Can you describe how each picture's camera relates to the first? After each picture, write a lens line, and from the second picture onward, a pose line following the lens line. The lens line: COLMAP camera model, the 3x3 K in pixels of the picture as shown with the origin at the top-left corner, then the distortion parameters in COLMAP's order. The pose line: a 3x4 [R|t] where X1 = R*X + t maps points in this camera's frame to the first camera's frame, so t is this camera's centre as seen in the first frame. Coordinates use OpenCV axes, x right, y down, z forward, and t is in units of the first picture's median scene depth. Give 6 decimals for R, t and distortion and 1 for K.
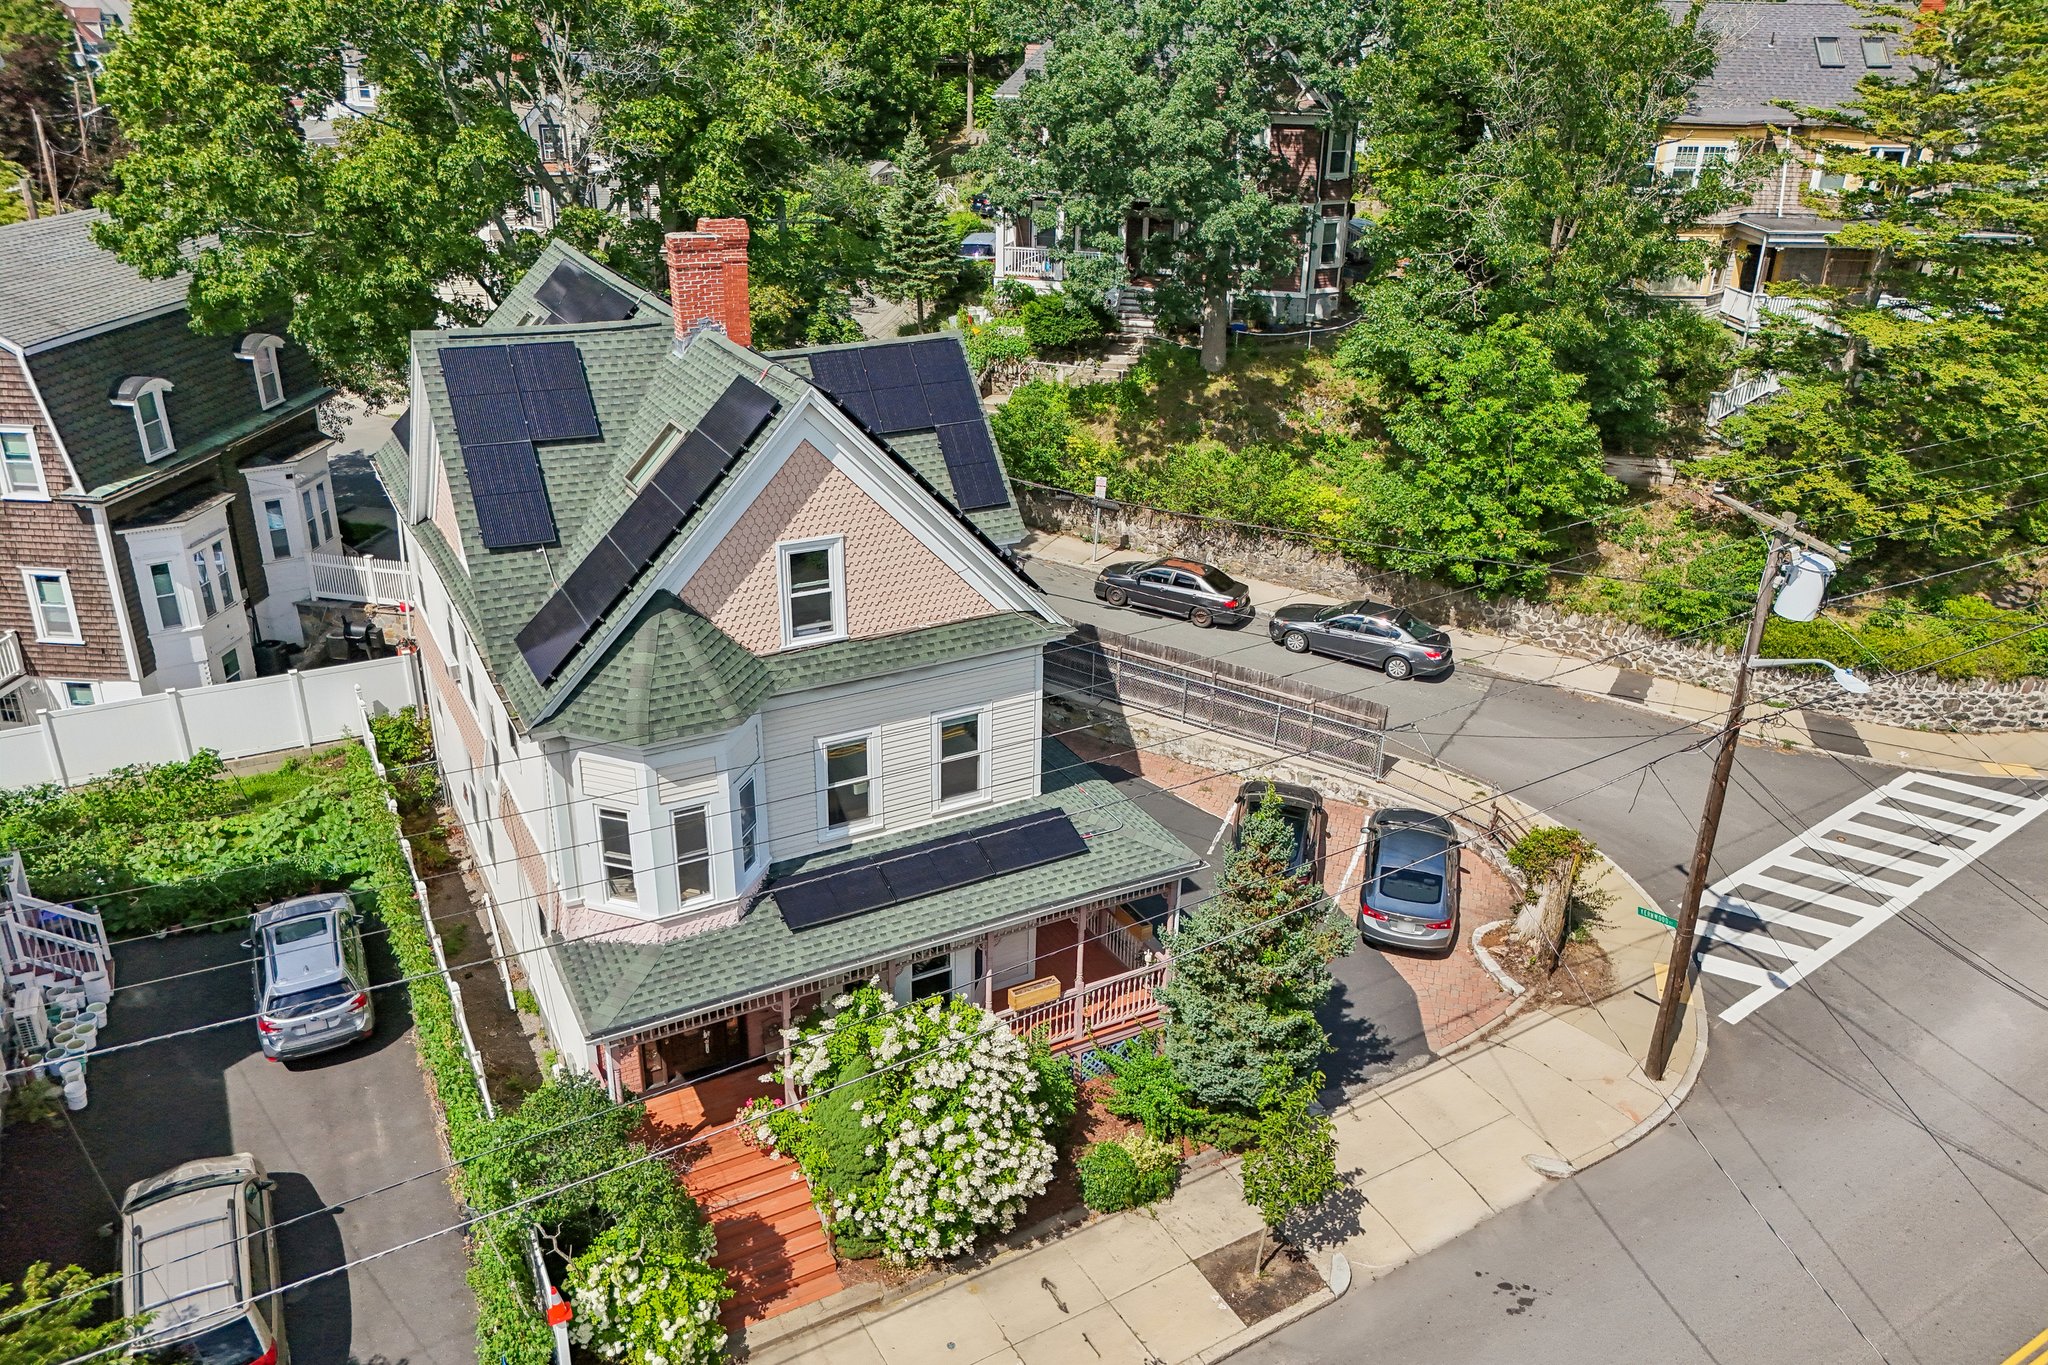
lens RADIAL K [[1505.8, 0, 1024.0], [0, 1505.8, 682.5], [0, 0, 1]] dist [0.074308, -0.071519]
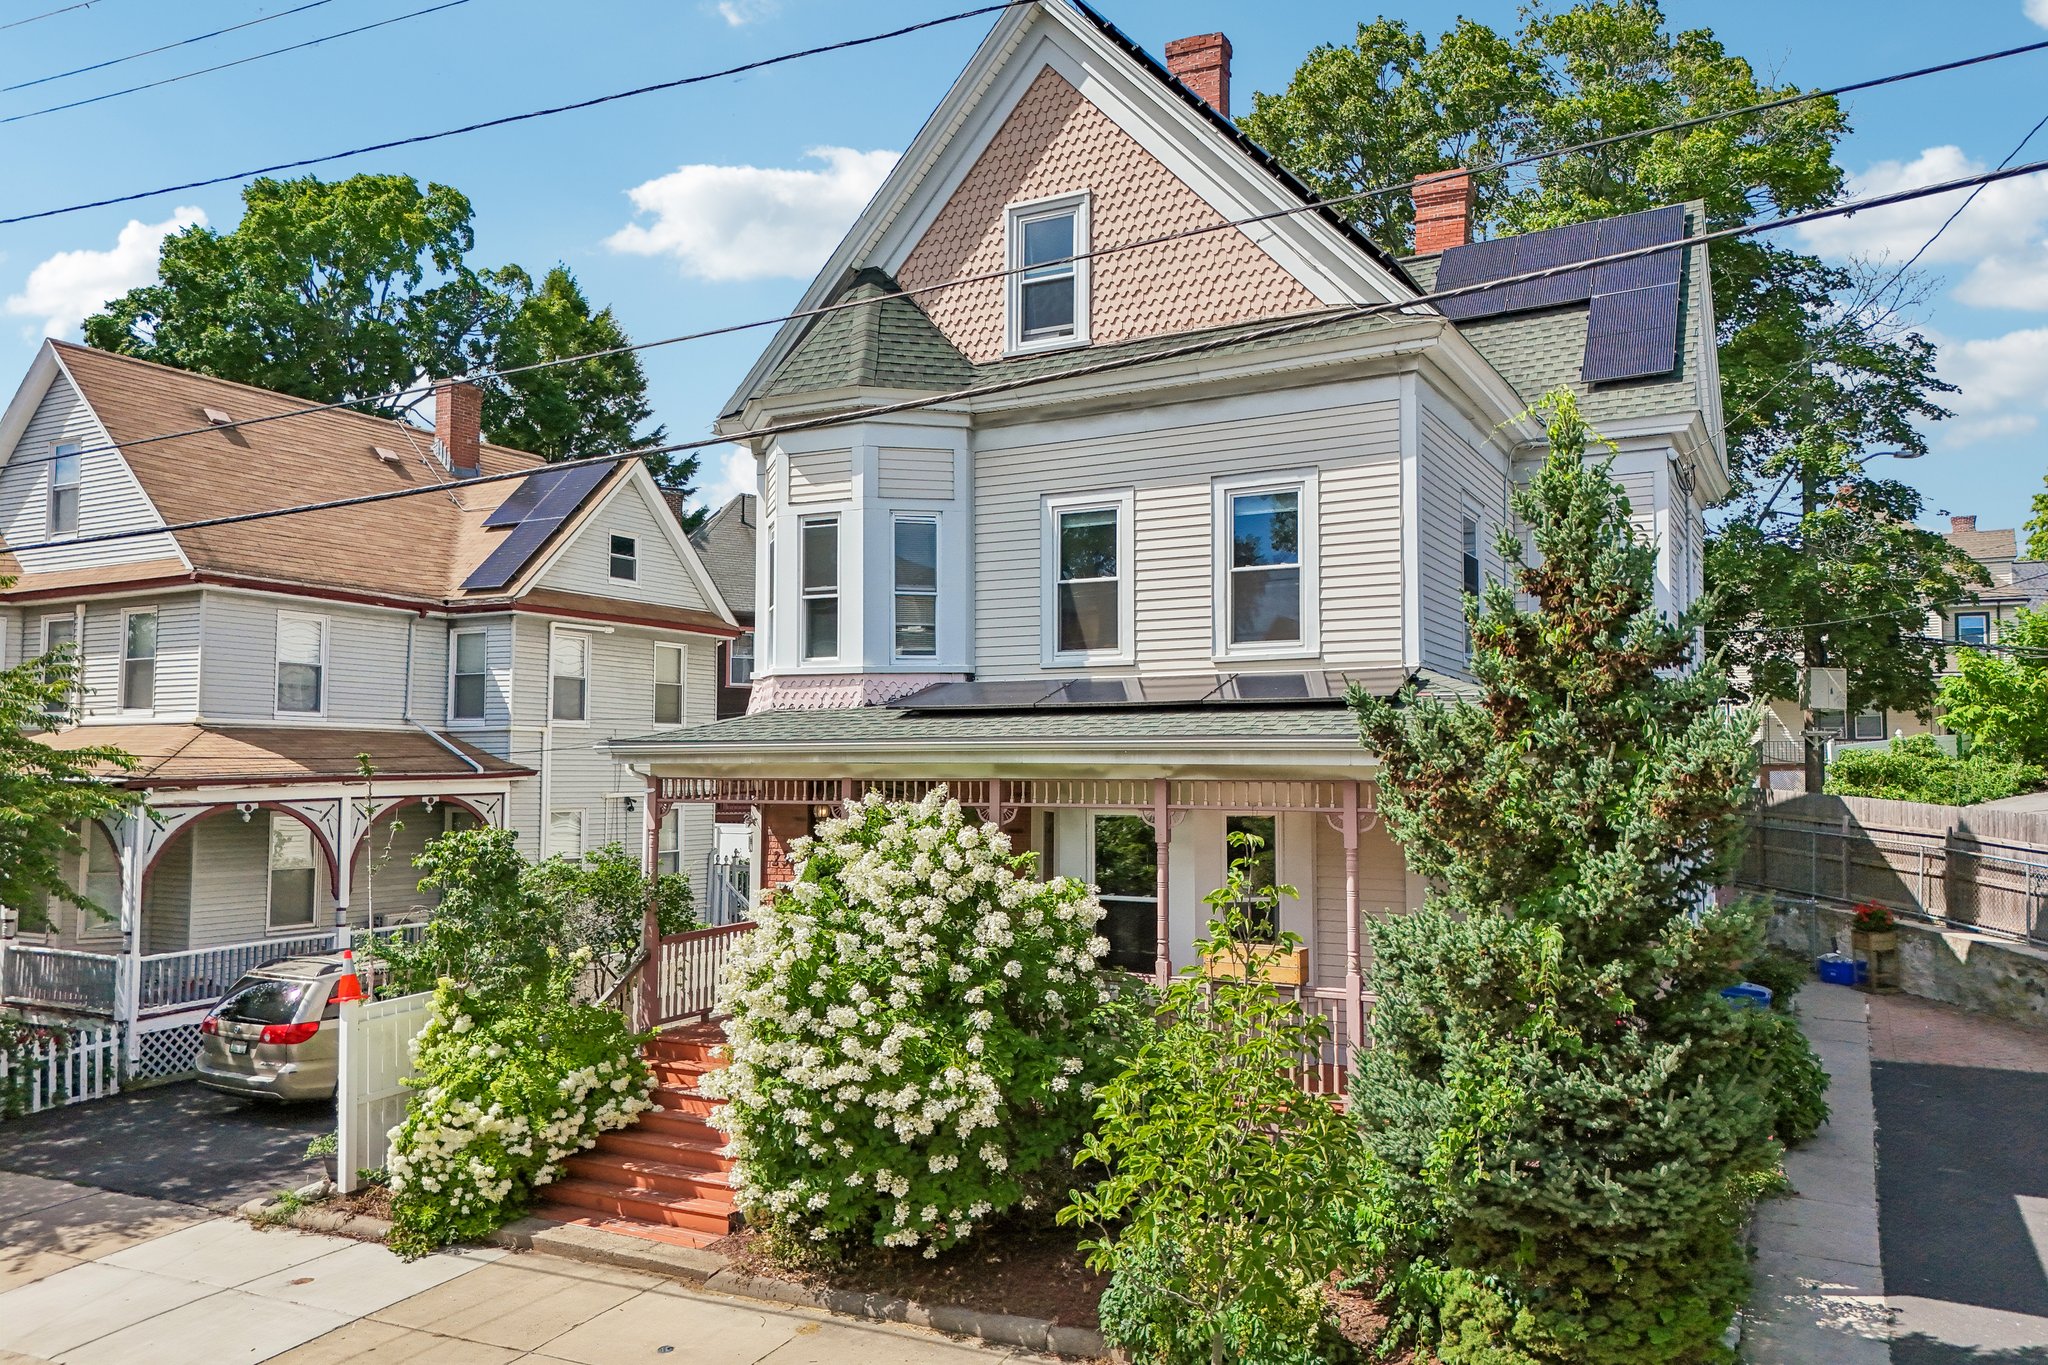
lens RADIAL K [[1505.8, 0, 1024.0], [0, 1505.8, 682.5], [0, 0, 1]] dist [0.074308, -0.071519]
pose [[0.547432, -0.065167, -0.834309, 0.428750], [-0.336524, 0.895659, -0.290769, 0.316156], [0.766205, 0.439941, 0.468382, 0.692554]]
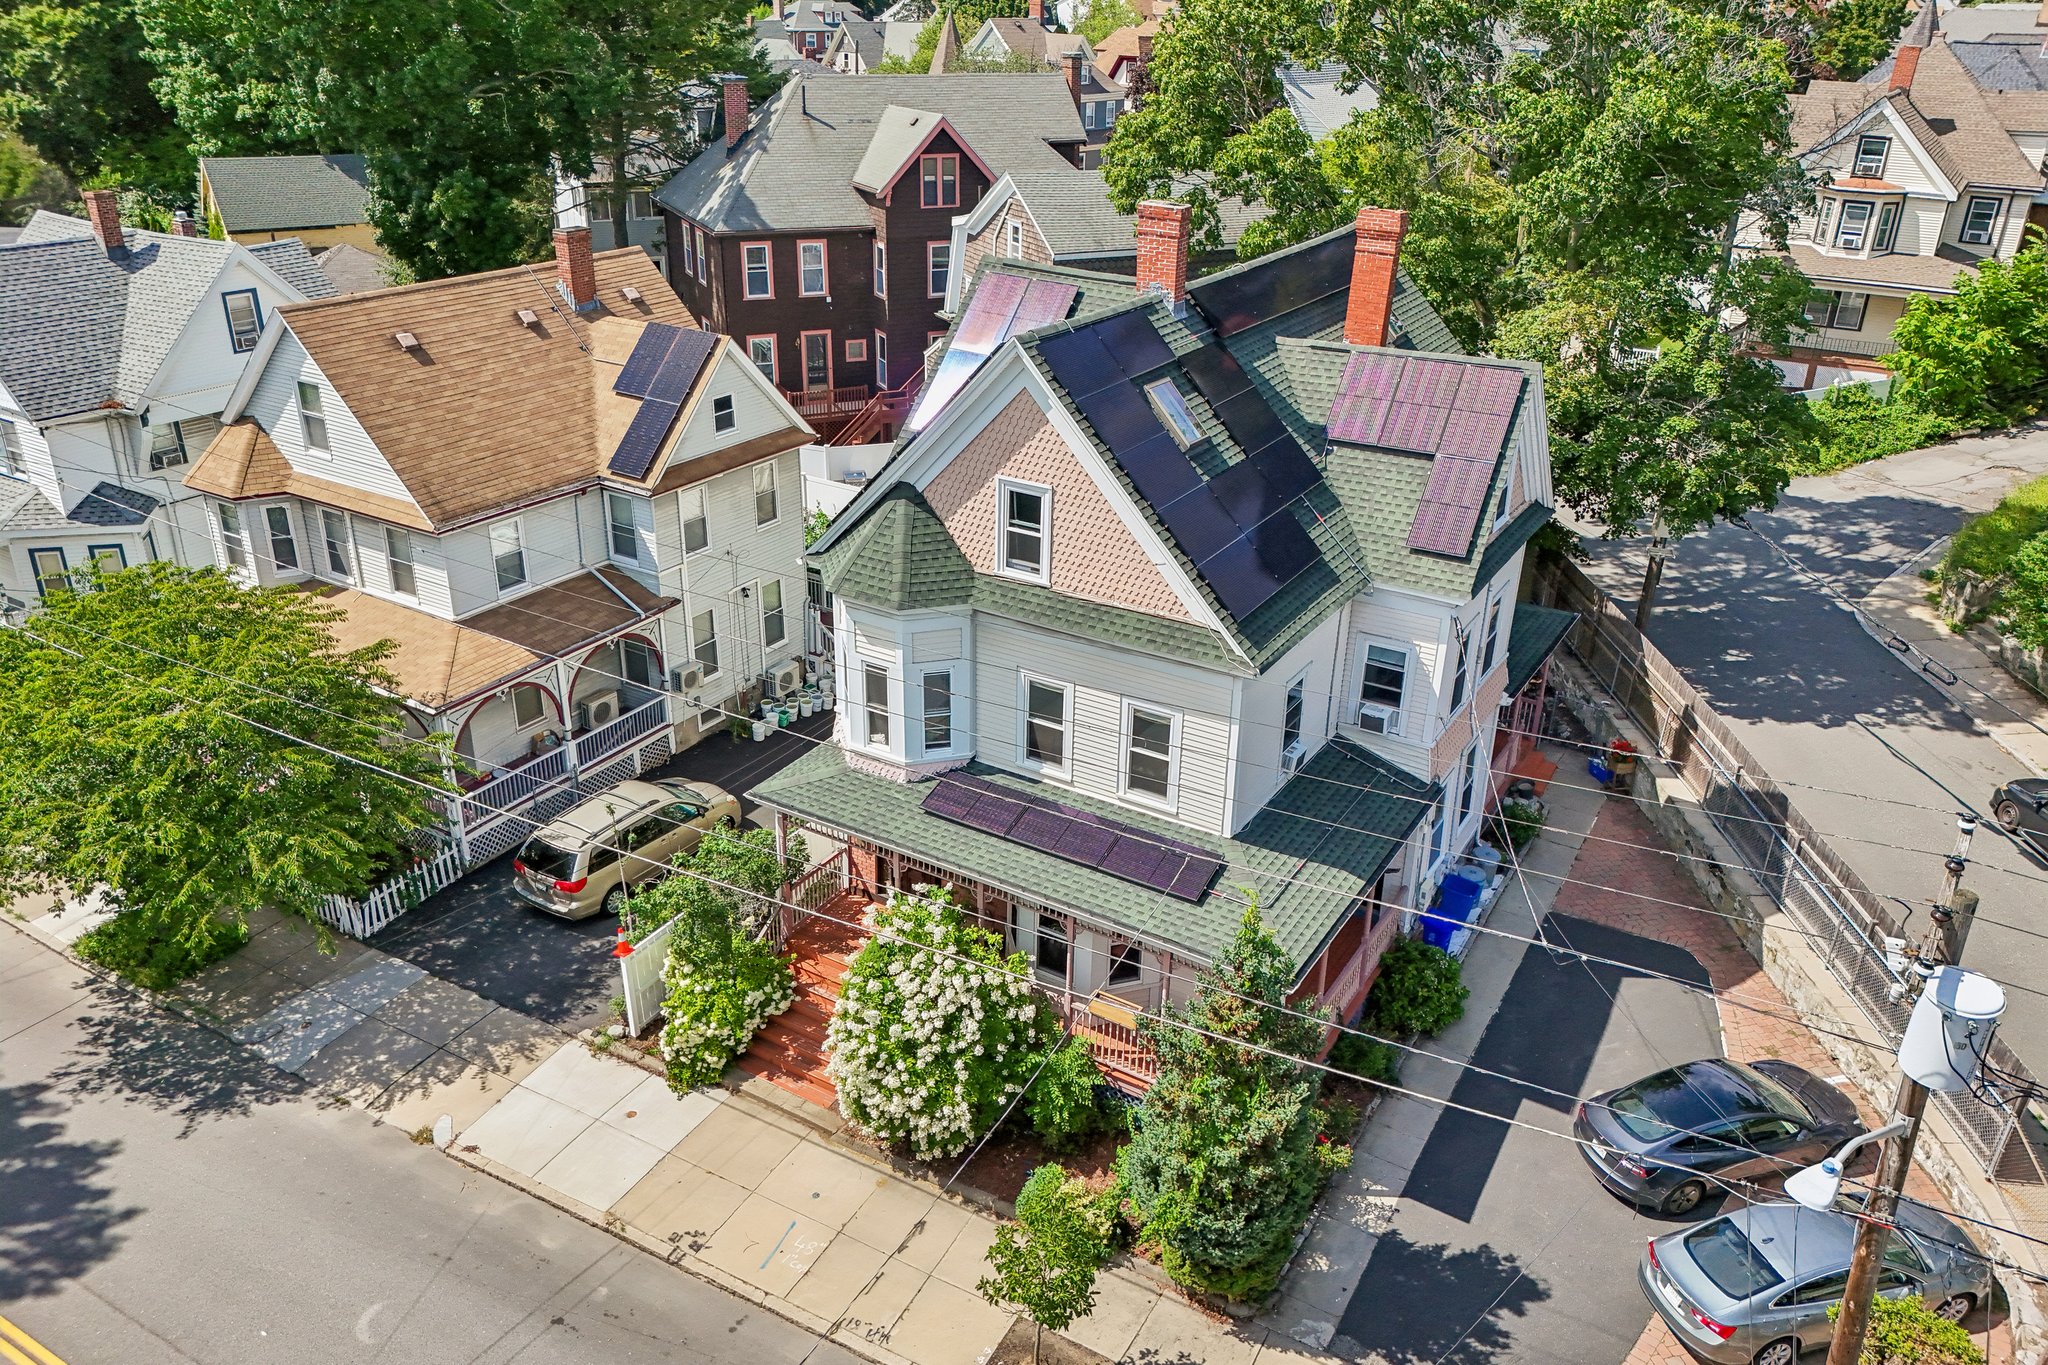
lens RADIAL K [[1505.8, 0, 1024.0], [0, 1505.8, 682.5], [0, 0, 1]] dist [0.074308, -0.071519]
pose [[0.501851, 0.357014, -0.787836, 0.707095], [-0.363956, 0.913443, 0.182094, -0.148932], [0.784654, 0.195354, 0.588350, 0.364238]]
